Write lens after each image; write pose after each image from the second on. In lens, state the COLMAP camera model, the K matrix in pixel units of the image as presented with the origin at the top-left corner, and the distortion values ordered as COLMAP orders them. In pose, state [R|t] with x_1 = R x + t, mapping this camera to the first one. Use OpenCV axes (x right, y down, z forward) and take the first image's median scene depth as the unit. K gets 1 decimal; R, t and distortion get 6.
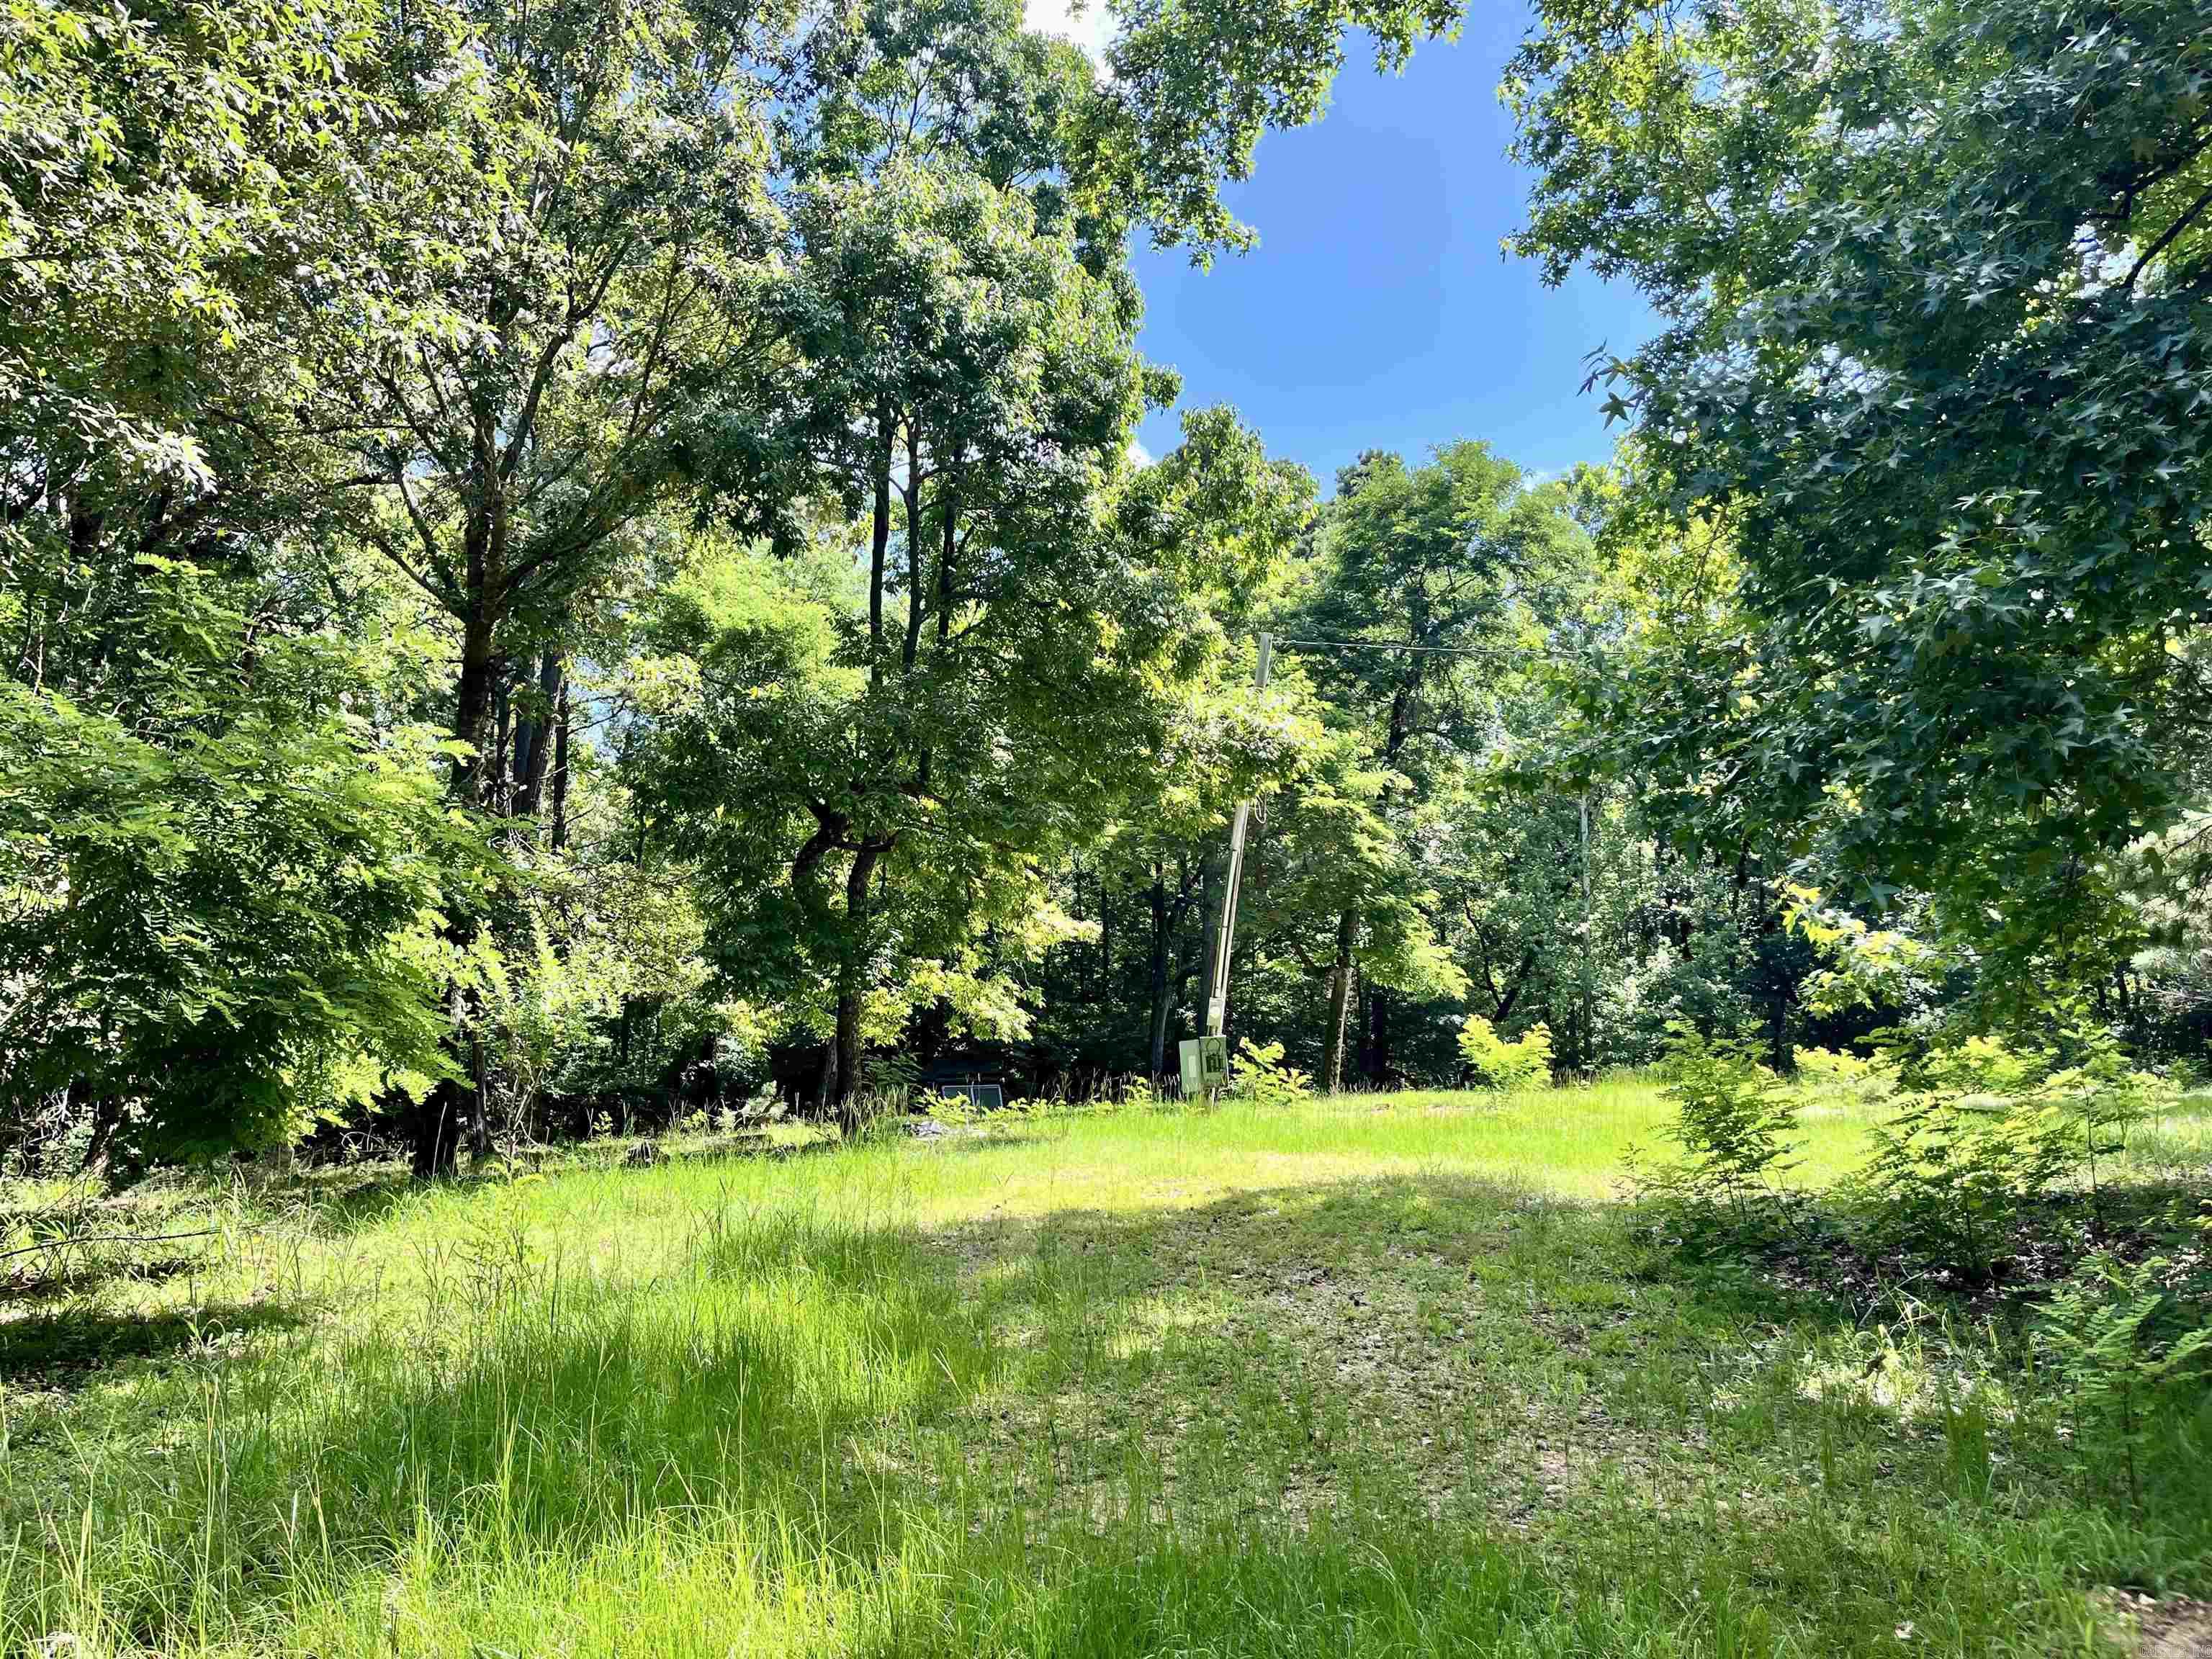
lens RADIAL K [[1687.3, 0, 1122.6], [0, 1687.3, 858.7], [0, 0, 1]] dist [0.068509, -0.104845]
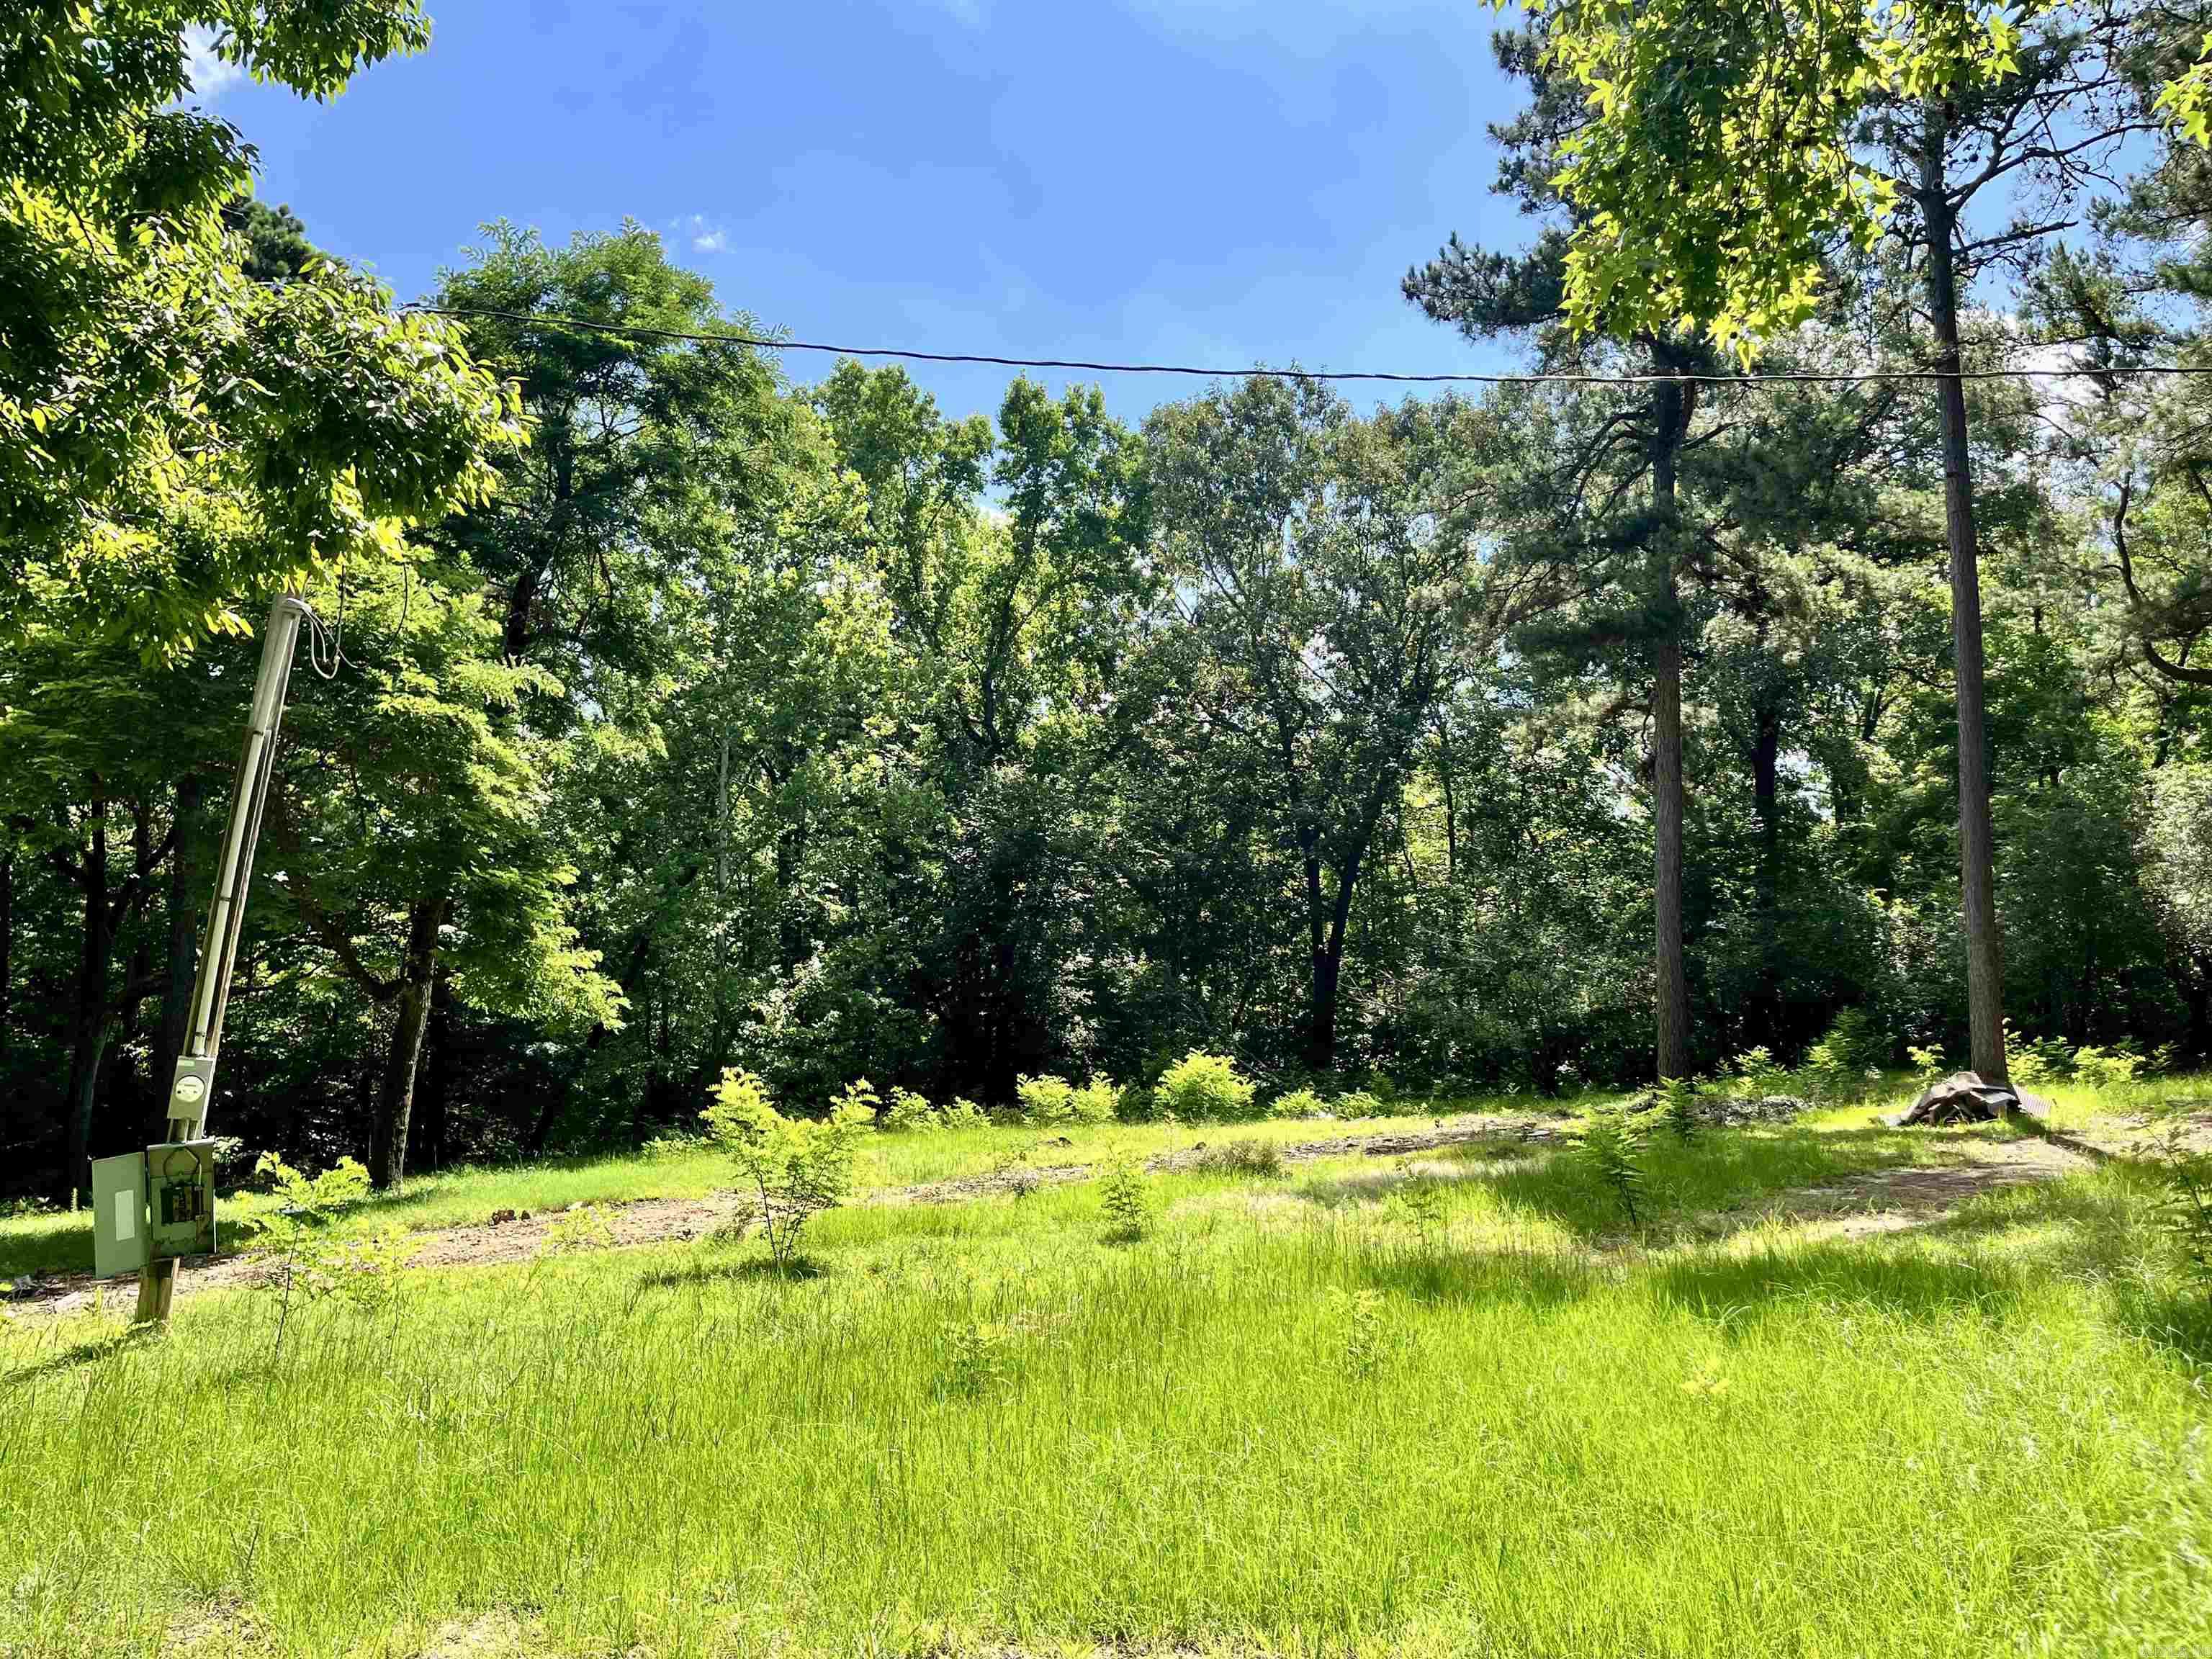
lens RADIAL K [[1656.7, 0, 1107.8], [0, 1656.7, 839.6], [0, 0, 1]] dist [0.069353, -0.094774]
pose [[0.850363, 0.041823, 0.524532, 0.033286], [-0.032974, 0.999113, -0.026206, 0.036481], [-0.525163, 0.004988, 0.850987, 0.637945]]
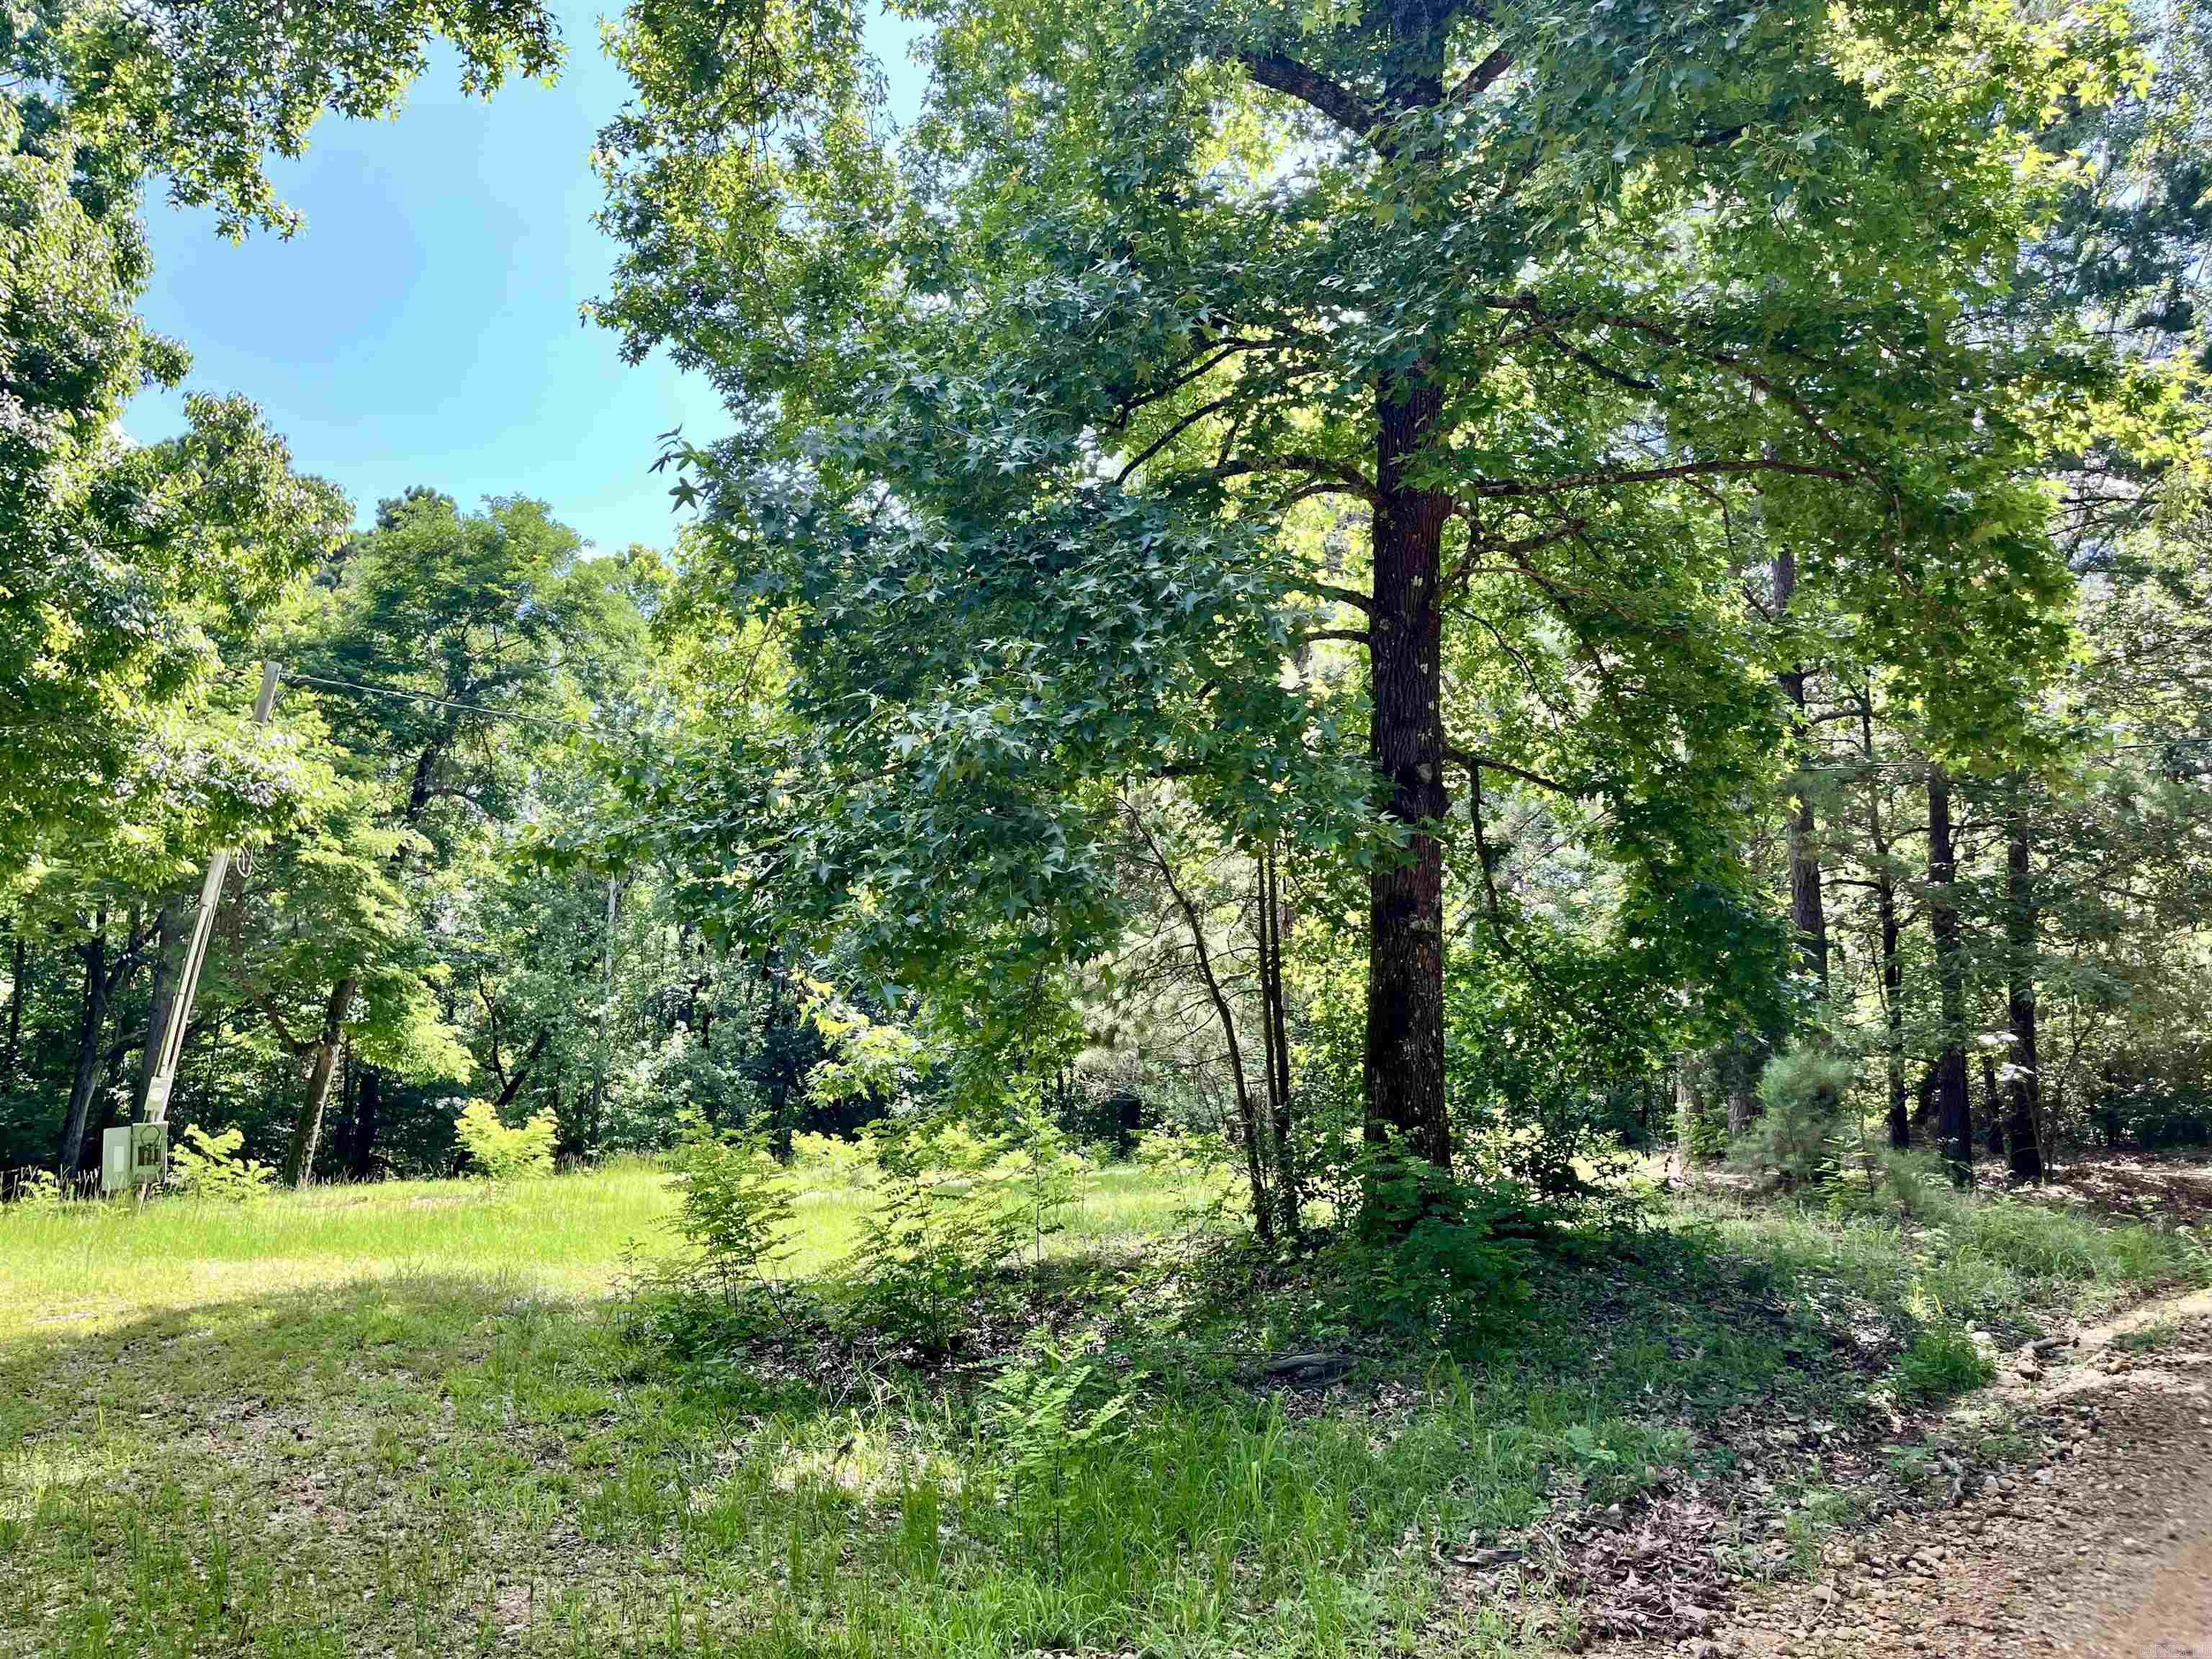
lens RADIAL K [[1671.1, 0, 1109.5], [0, 1671.1, 830.2], [0, 0, 1]] dist [0.074602, -0.108195]
pose [[0.847544, 0.100606, 0.521102, 0.005190], [-0.066689, 0.994274, -0.083493, -0.002326], [-0.526518, 0.036012, 0.849401, 0.028679]]
